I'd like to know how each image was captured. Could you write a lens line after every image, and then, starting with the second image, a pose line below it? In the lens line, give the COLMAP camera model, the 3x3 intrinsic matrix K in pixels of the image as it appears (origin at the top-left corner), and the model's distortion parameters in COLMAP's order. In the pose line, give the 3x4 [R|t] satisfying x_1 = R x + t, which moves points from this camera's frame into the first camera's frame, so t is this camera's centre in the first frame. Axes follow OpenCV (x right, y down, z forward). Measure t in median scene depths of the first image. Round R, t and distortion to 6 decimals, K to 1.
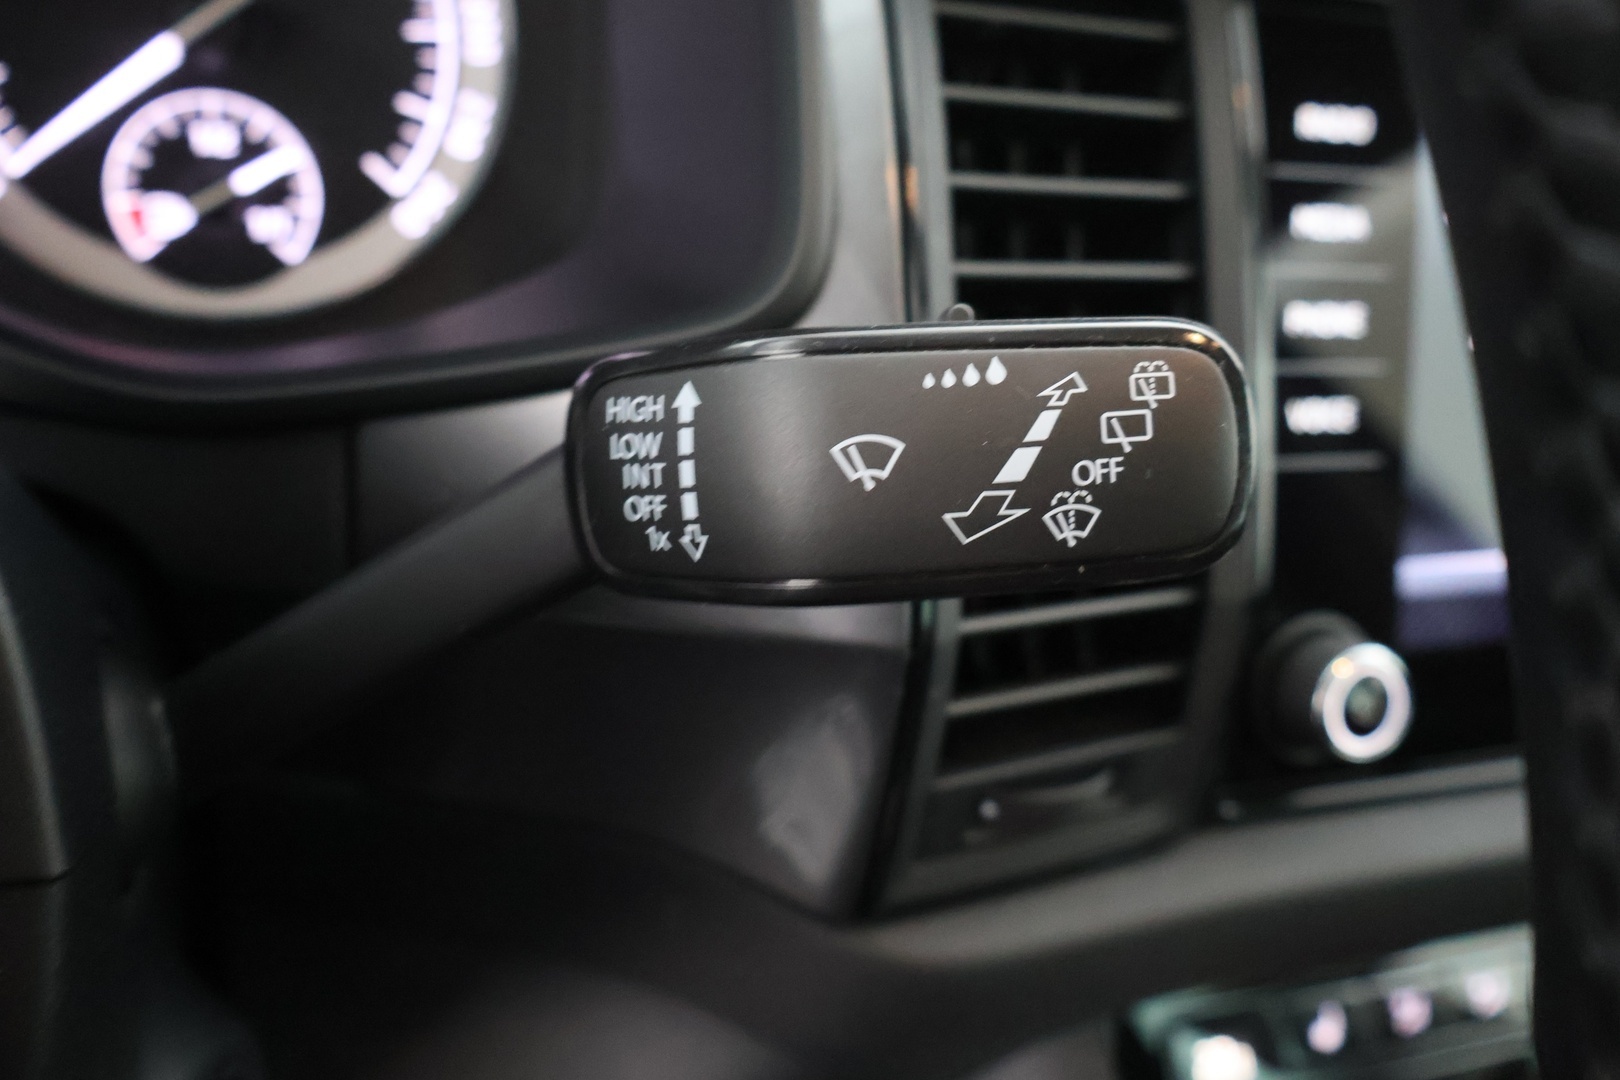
lens RADIAL K [[1393.5, 0, 810.0], [0, 1393.5, 540.0], [0, 0, 1]] dist [0.008044, 0.003060]
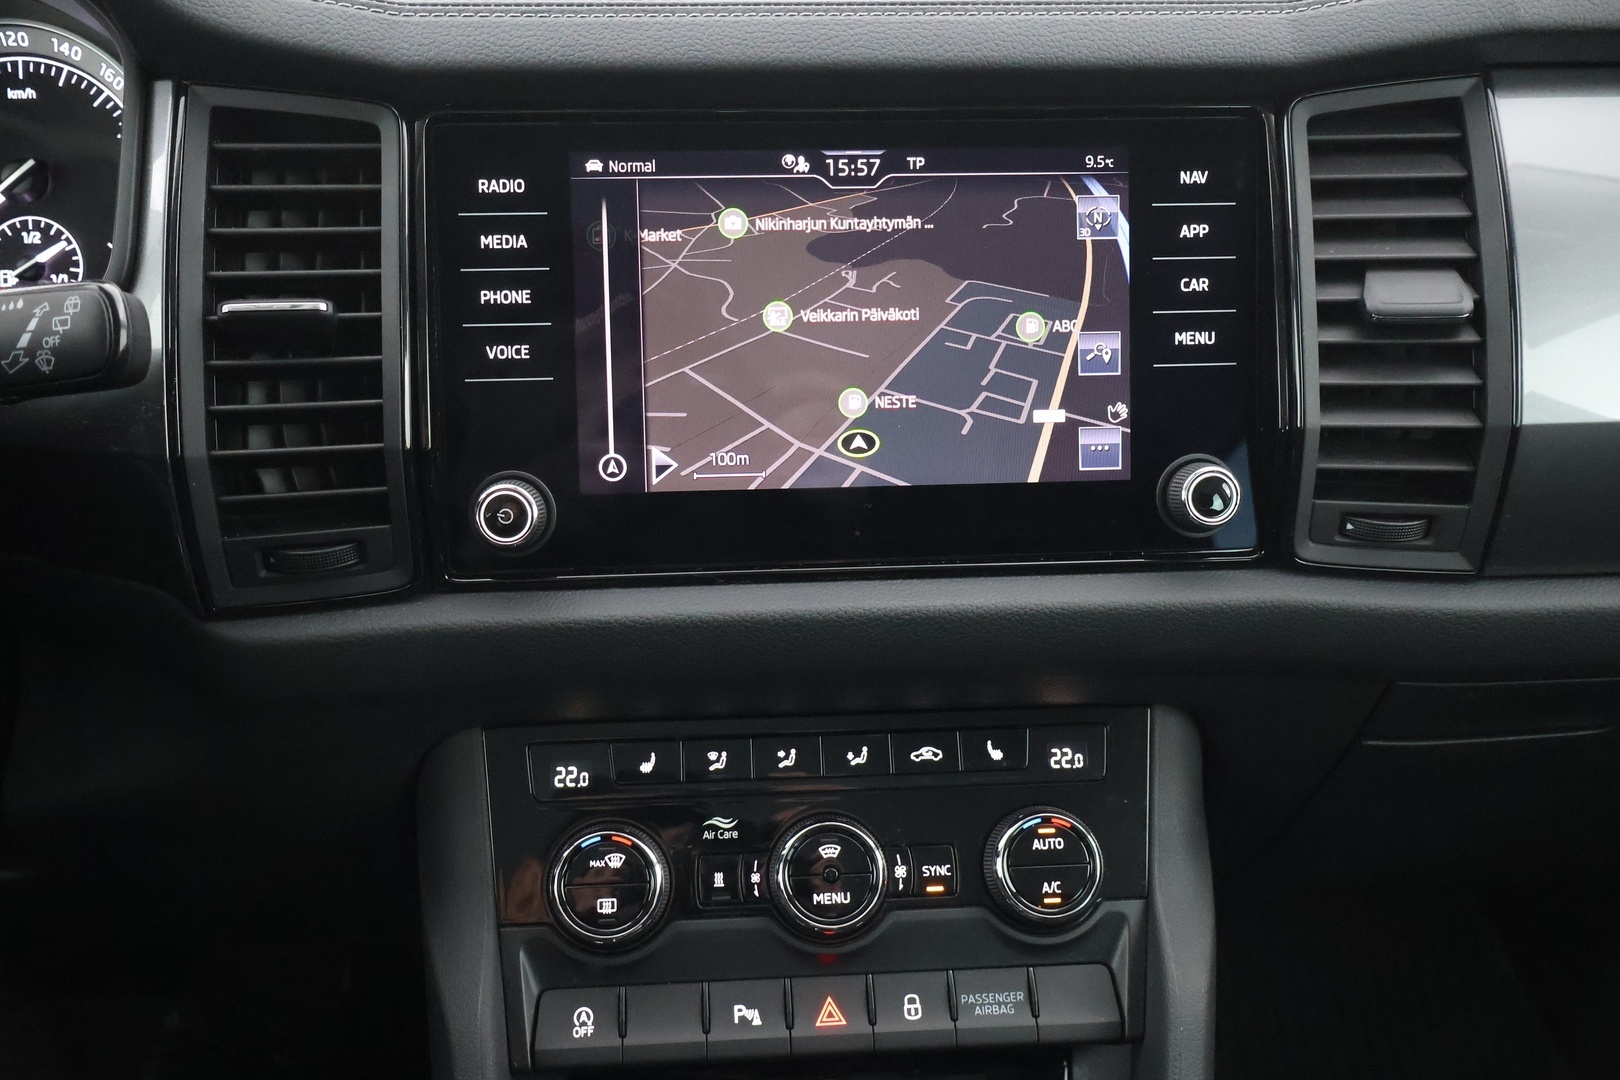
lens RADIAL K [[1364.7, 0, 800.6], [0, 1364.7, 534.3], [0, 0, 1]] dist [-0.000587, 0.002265]
pose [[0.960862, -0.003352, -0.277009, 2.138684], [-0.012833, 0.998315, -0.056592, 0.408456], [0.276731, 0.057932, 0.959199, -0.921551]]
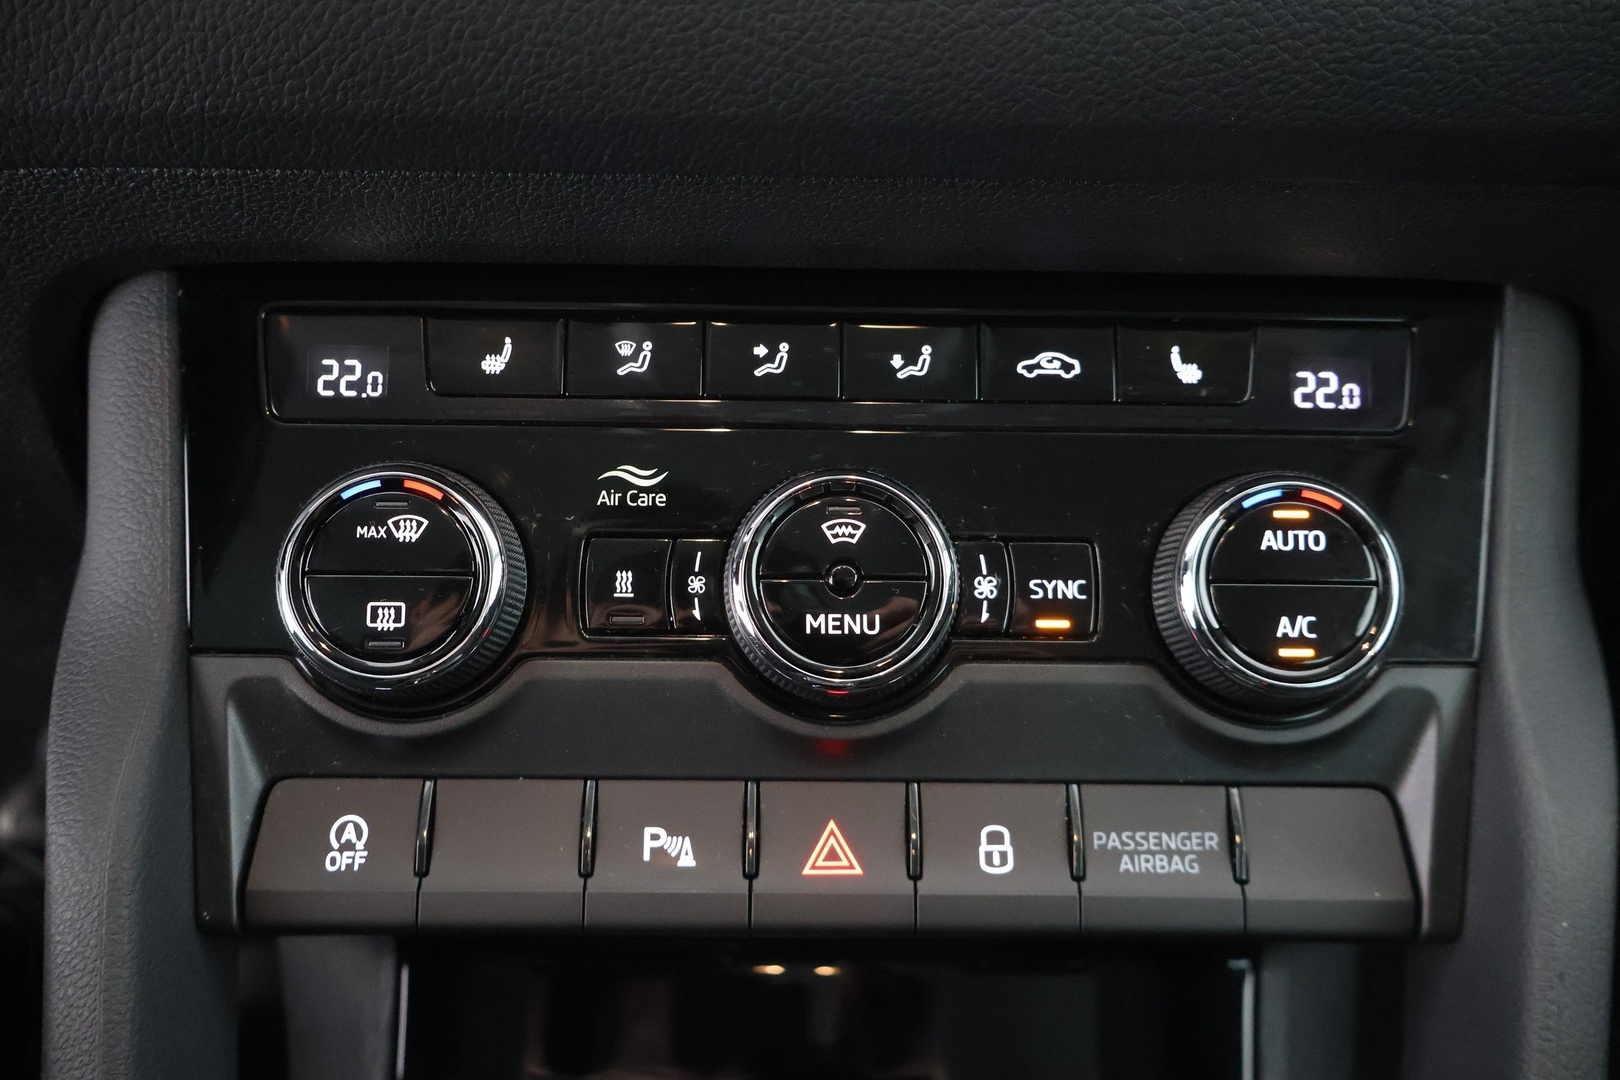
lens RADIAL K [[1393.5, 0, 810.0], [0, 1393.5, 540.0], [0, 0, 1]] dist [0.008044, 0.003060]
pose [[0.944212, 0.068583, -0.322118, 1.787442], [-0.054405, 0.997121, 0.052824, 0.907290], [0.324813, -0.032352, 0.945225, 0.721417]]
